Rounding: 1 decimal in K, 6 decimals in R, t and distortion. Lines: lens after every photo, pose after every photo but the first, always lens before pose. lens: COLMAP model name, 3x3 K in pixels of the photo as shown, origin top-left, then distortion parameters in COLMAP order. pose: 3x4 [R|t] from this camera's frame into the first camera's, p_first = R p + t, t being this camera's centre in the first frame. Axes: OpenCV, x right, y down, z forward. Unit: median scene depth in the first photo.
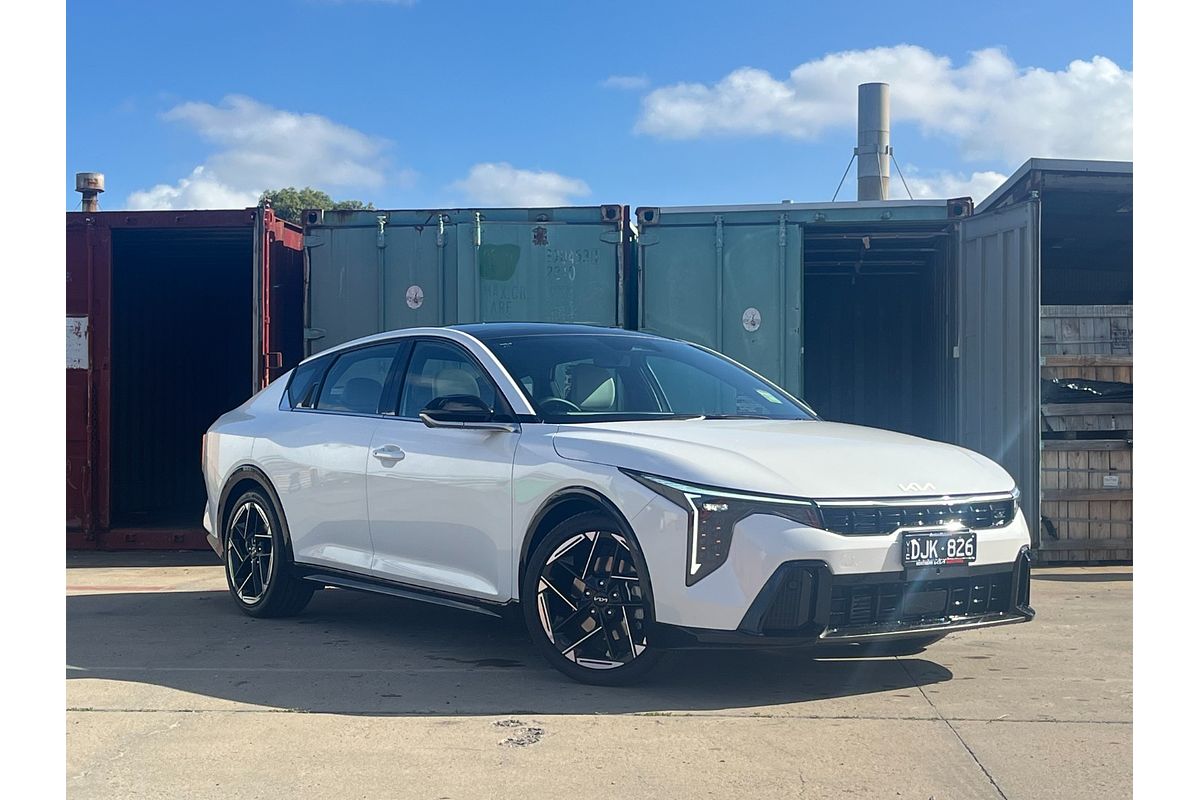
lens RADIAL K [[1721.6, 0, 608.7], [0, 1721.6, 410.2], [0, 0, 1]] dist [0.093528, 0.000000]
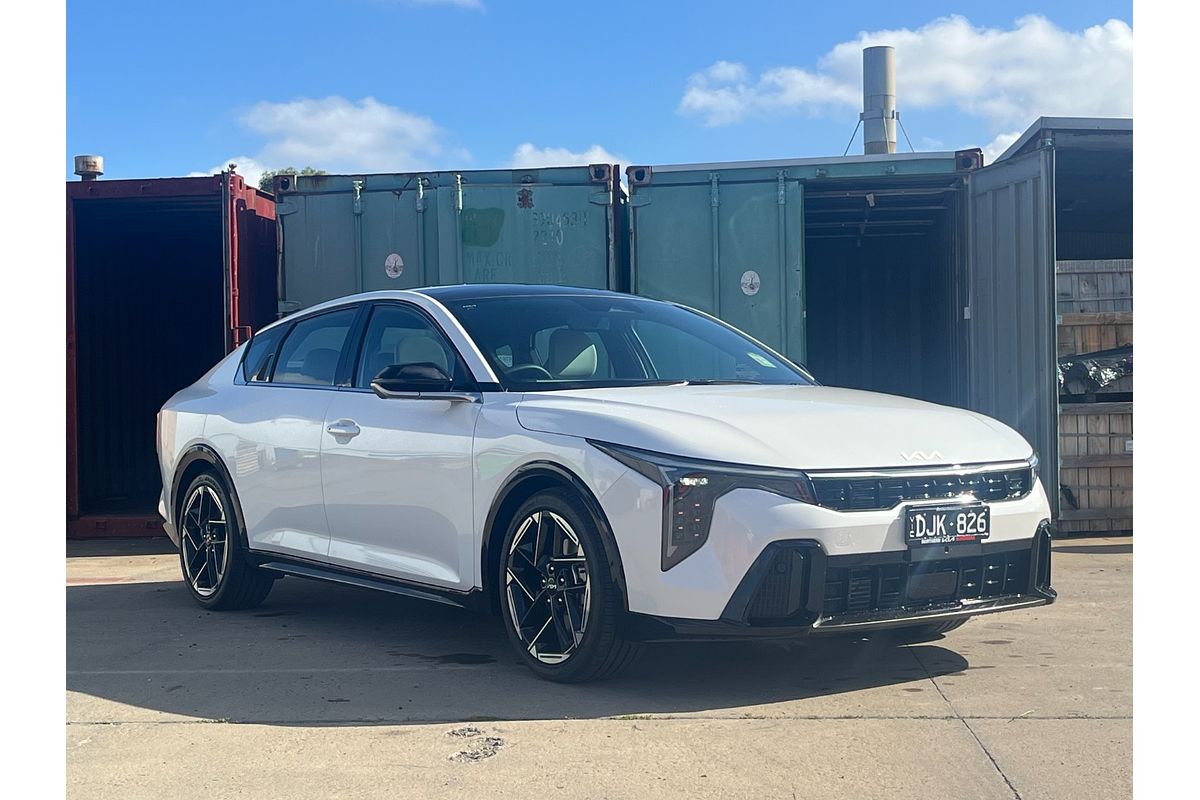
lens RADIAL K [[1721.6, 0, 616.8], [0, 1721.6, 404.6], [0, 0, 1]] dist [0.093528, 0.000000]
pose [[0.999824, -0.018611, -0.002216, 0.011176], [0.018633, 0.999772, 0.010397, 0.003271], [0.002022, -0.010437, 0.999943, 0.056315]]
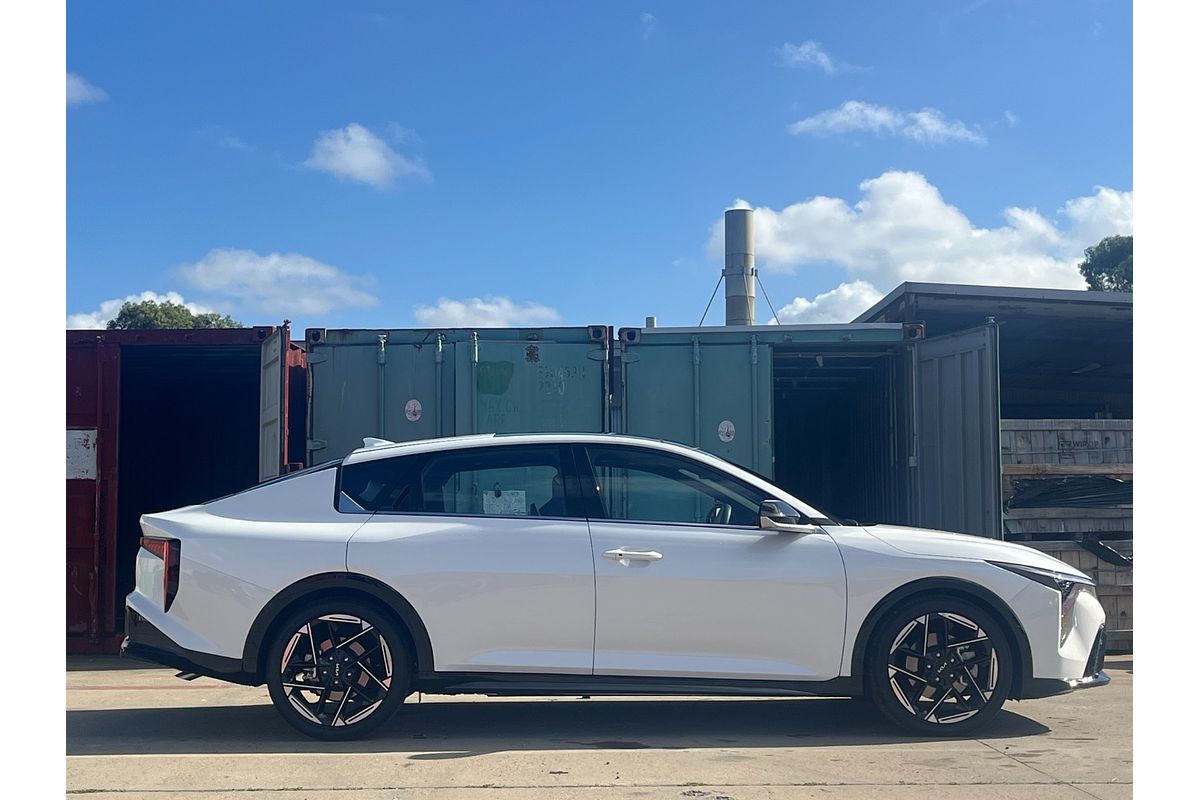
lens RADIAL K [[1664.0, 0, 593.1], [0, 1664.0, 403.6], [0, 0, 1]] dist [0.084592, 0.000000]
pose [[0.996045, 0.001573, 0.088837, -0.100482], [0.004425, 0.997725, -0.067275, 0.000181], [-0.088740, 0.067402, 0.993772, -0.038063]]
